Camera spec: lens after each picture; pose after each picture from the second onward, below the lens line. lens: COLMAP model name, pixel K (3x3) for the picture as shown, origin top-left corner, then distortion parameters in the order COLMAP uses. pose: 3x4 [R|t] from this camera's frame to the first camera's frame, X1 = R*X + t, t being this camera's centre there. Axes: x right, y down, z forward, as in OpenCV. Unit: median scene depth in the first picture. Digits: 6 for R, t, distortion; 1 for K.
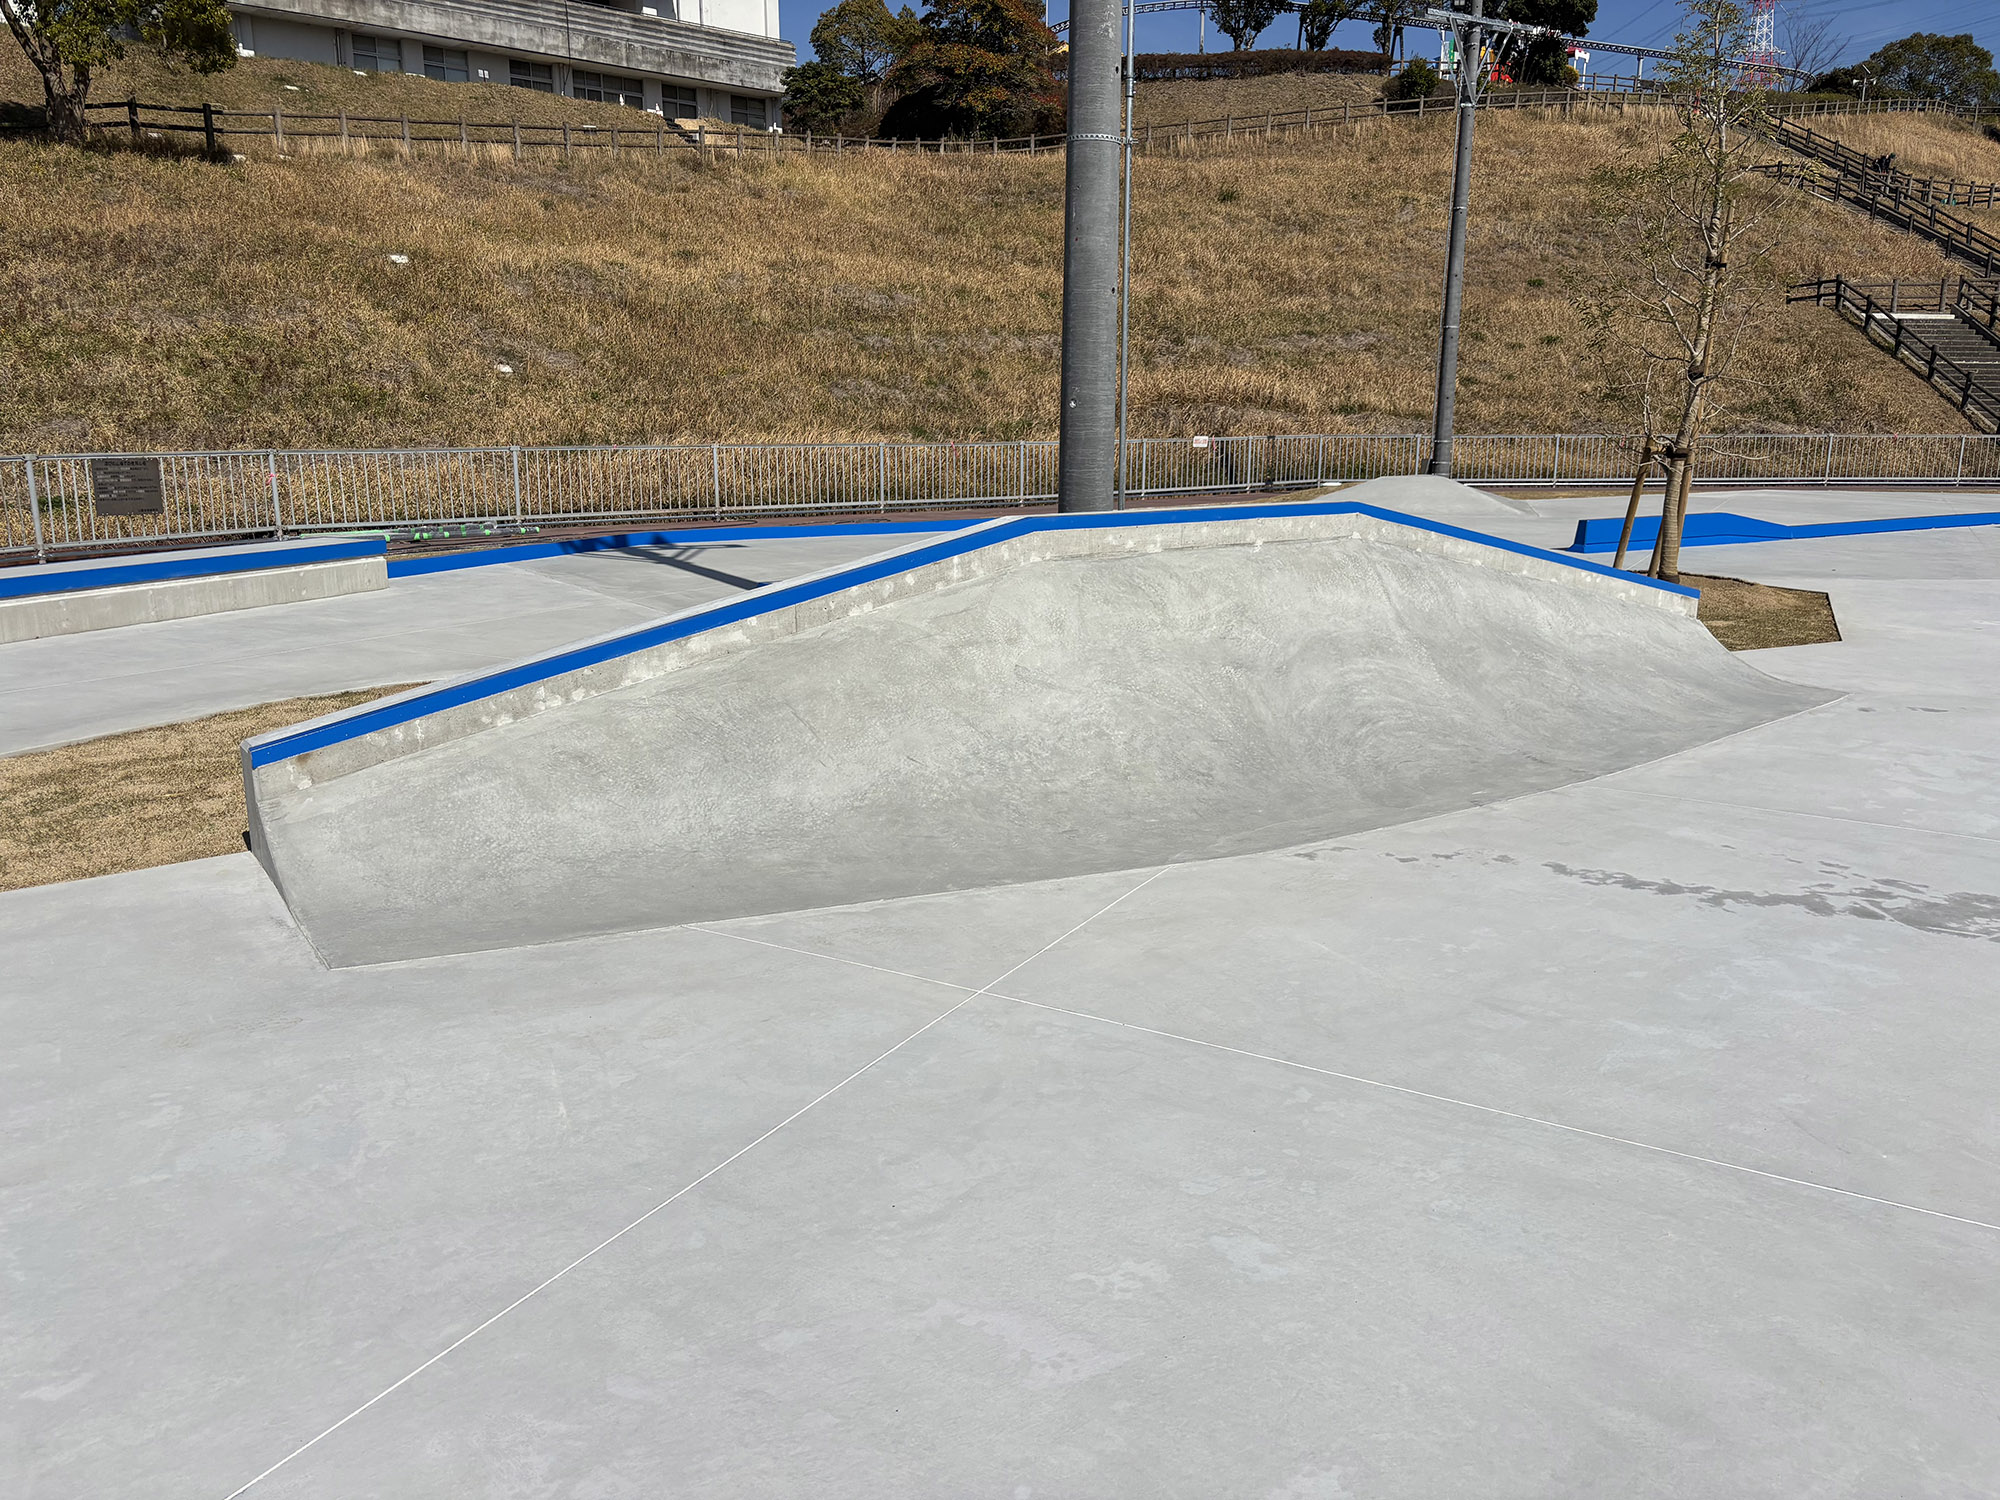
lens RADIAL K [[1498.8, 0, 989.3], [0, 1498.8, 744.7], [0, 0, 1]] dist [0.010430, -0.026060]
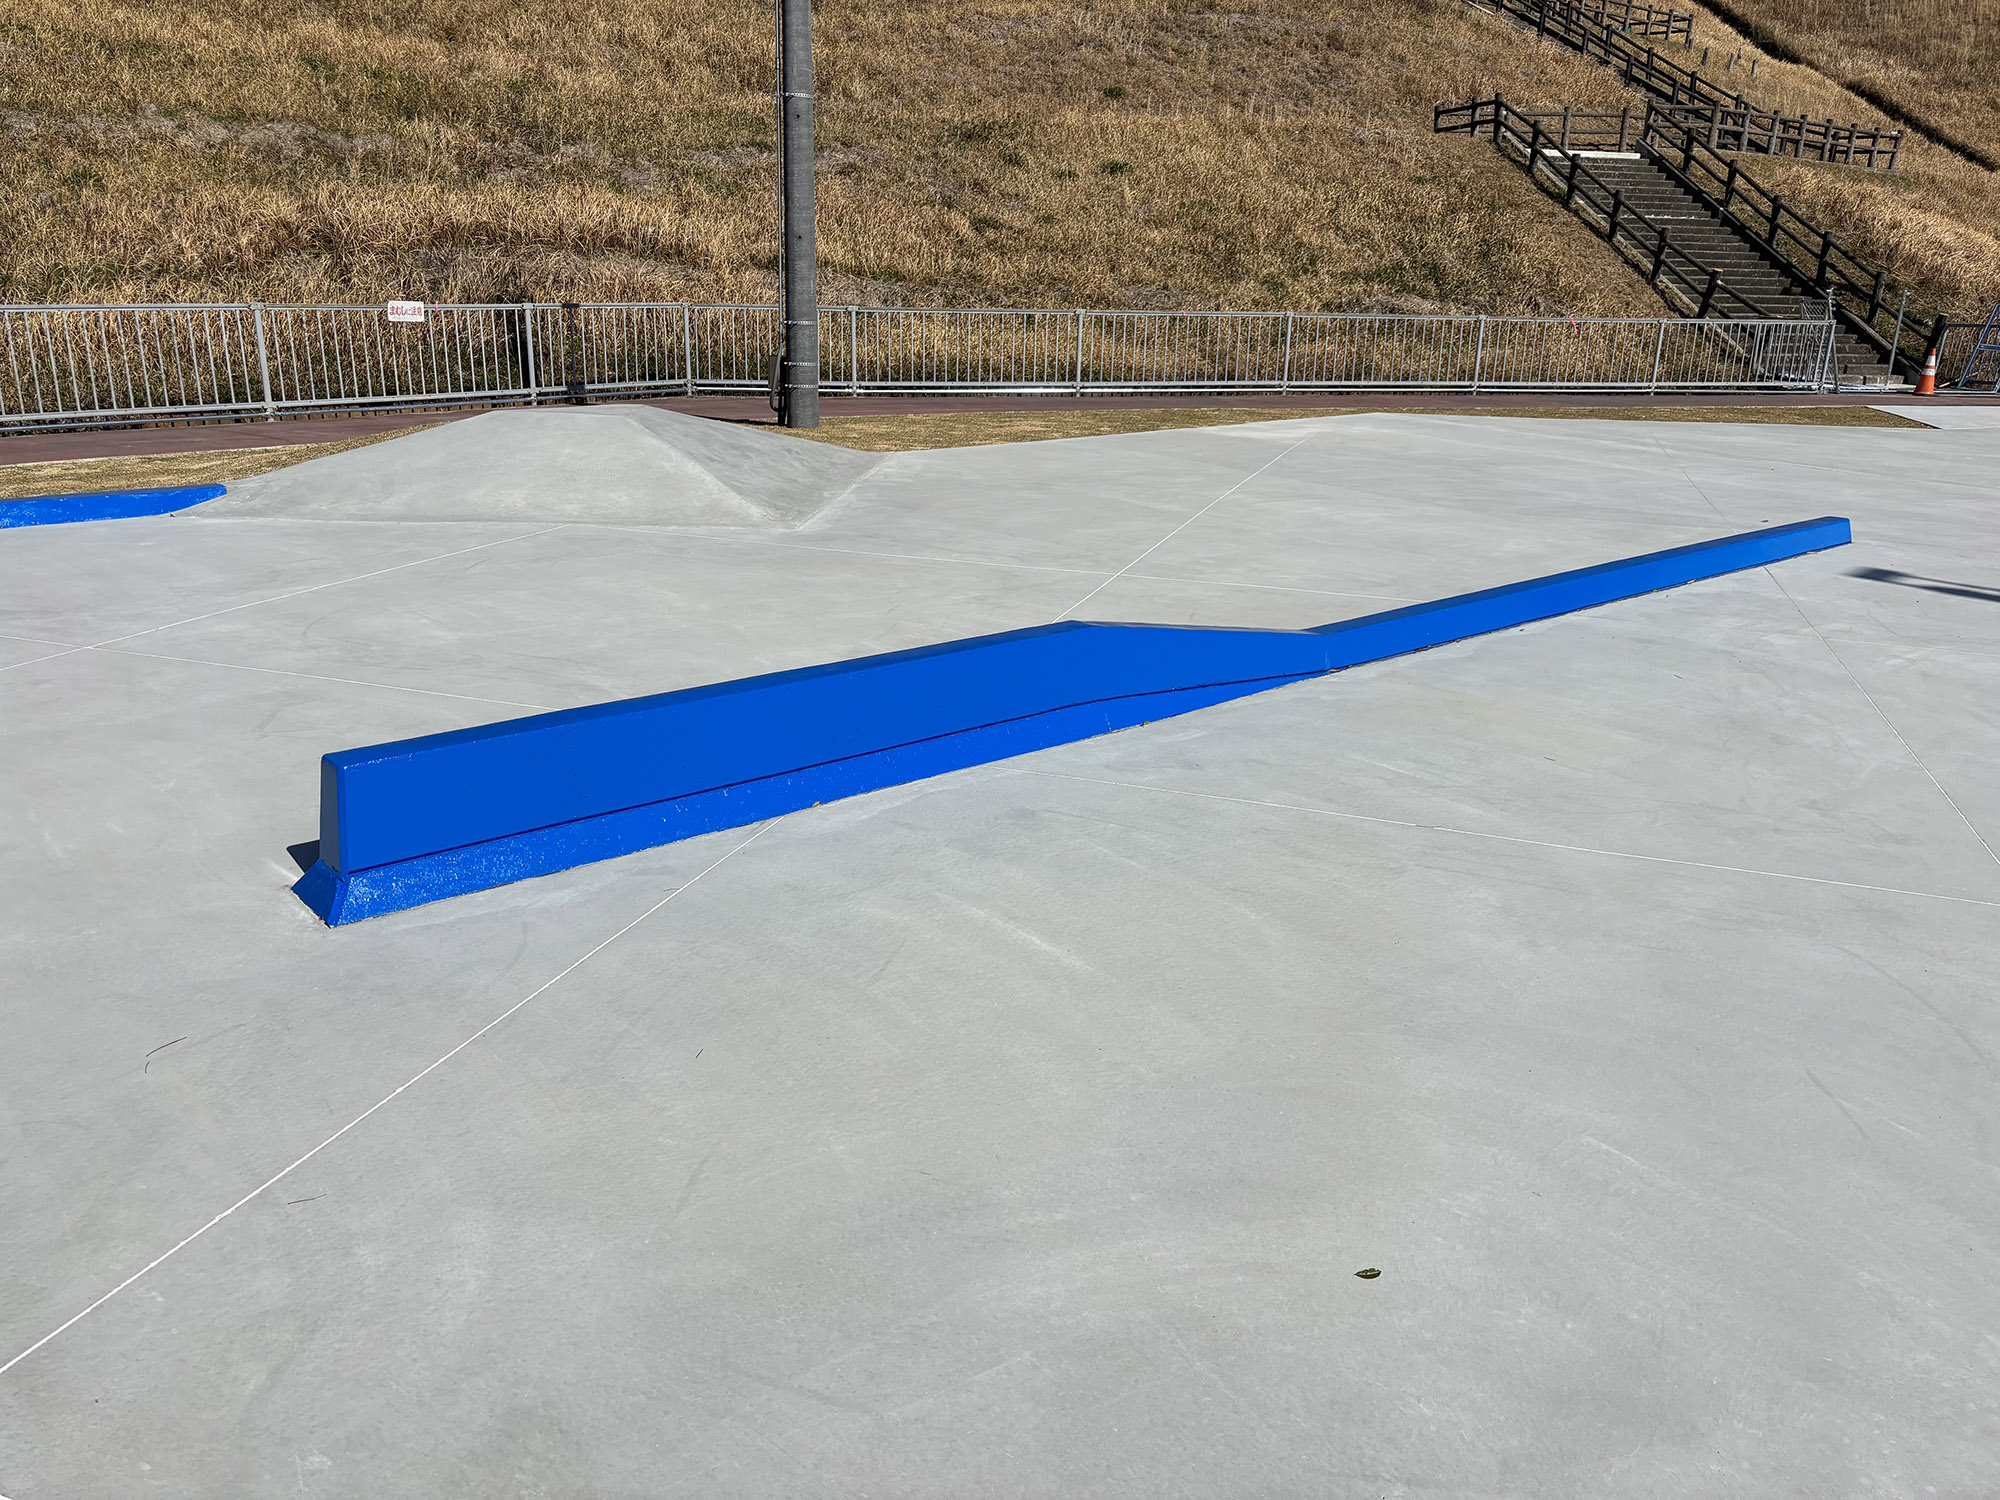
lens RADIAL K [[1498.8, 0, 1005.5], [0, 1498.8, 757.4], [0, 0, 1]] dist [0.010430, -0.026060]
pose [[0.980244, -0.040376, 0.193628, 0.182274], [0.022152, 0.995195, 0.095376, -0.067168], [-0.196549, -0.089202, 0.976428, 0.313519]]
